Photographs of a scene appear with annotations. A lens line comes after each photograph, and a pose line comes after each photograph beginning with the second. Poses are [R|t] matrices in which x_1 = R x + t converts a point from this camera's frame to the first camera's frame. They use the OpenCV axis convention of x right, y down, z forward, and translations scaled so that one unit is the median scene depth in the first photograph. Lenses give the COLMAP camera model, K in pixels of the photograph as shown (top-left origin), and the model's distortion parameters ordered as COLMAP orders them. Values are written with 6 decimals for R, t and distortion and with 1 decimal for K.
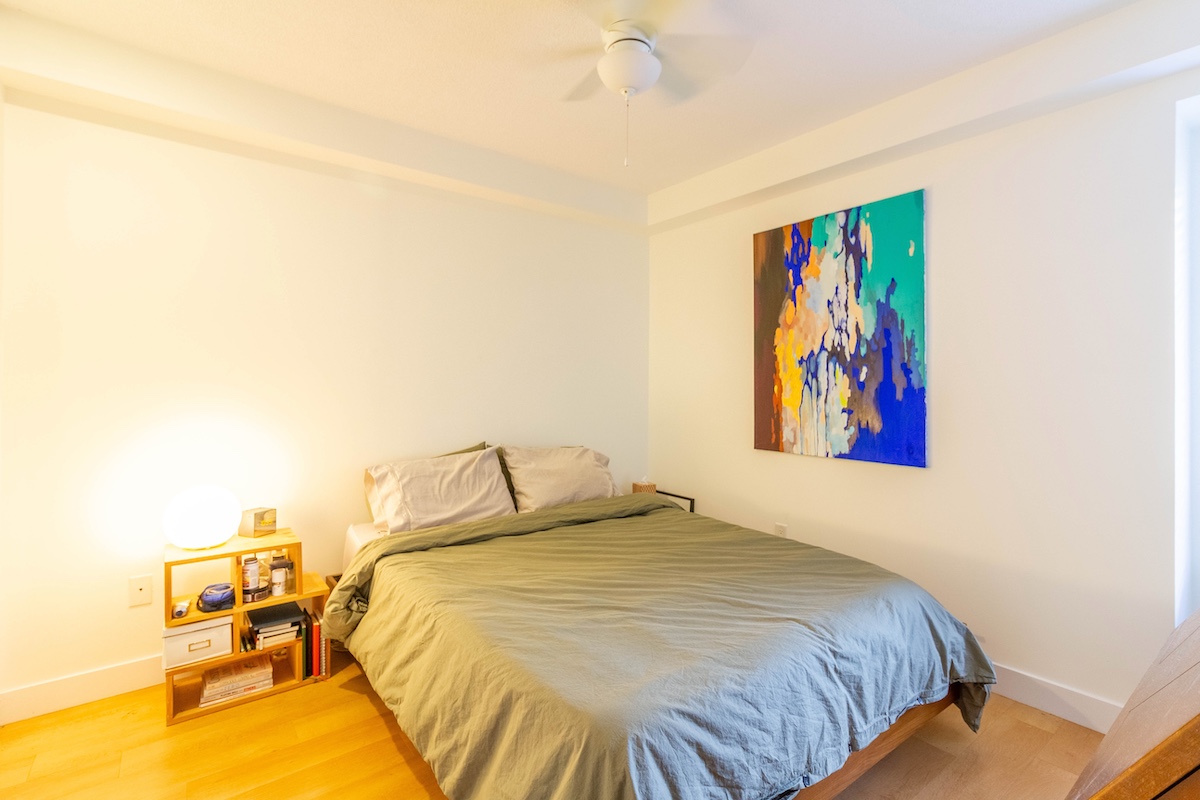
lens RADIAL K [[571.5, 0, 596.0], [0, 571.5, 387.6], [0, 0, 1]] dist [-0.003556, -0.000592]
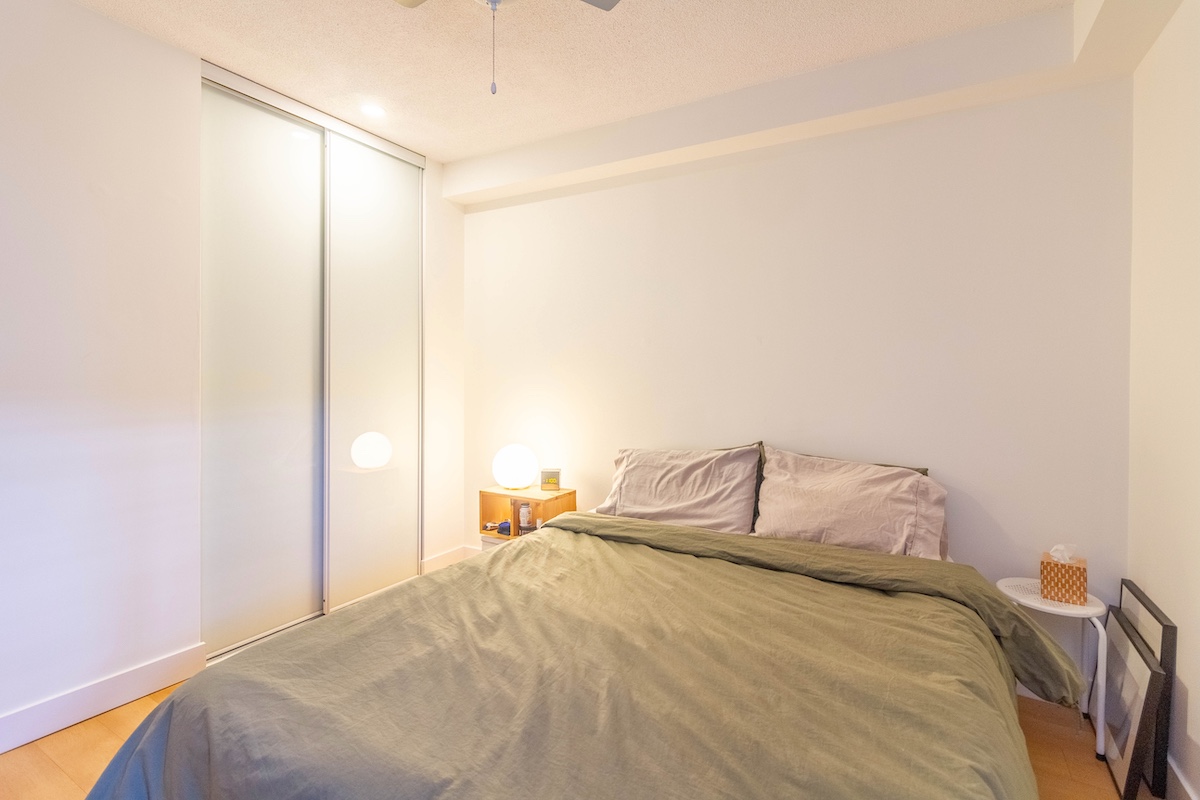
lens RADIAL K [[553.2, 0, 598.6], [0, 553.2, 381.1], [0, 0, 1]] dist [0.001289, 0.000229]
pose [[0.372275, 0.007190, -0.928095, 0.544388], [-0.004962, 0.999971, 0.005756, 0.003723], [0.928109, 0.002463, 0.372300, 0.563214]]
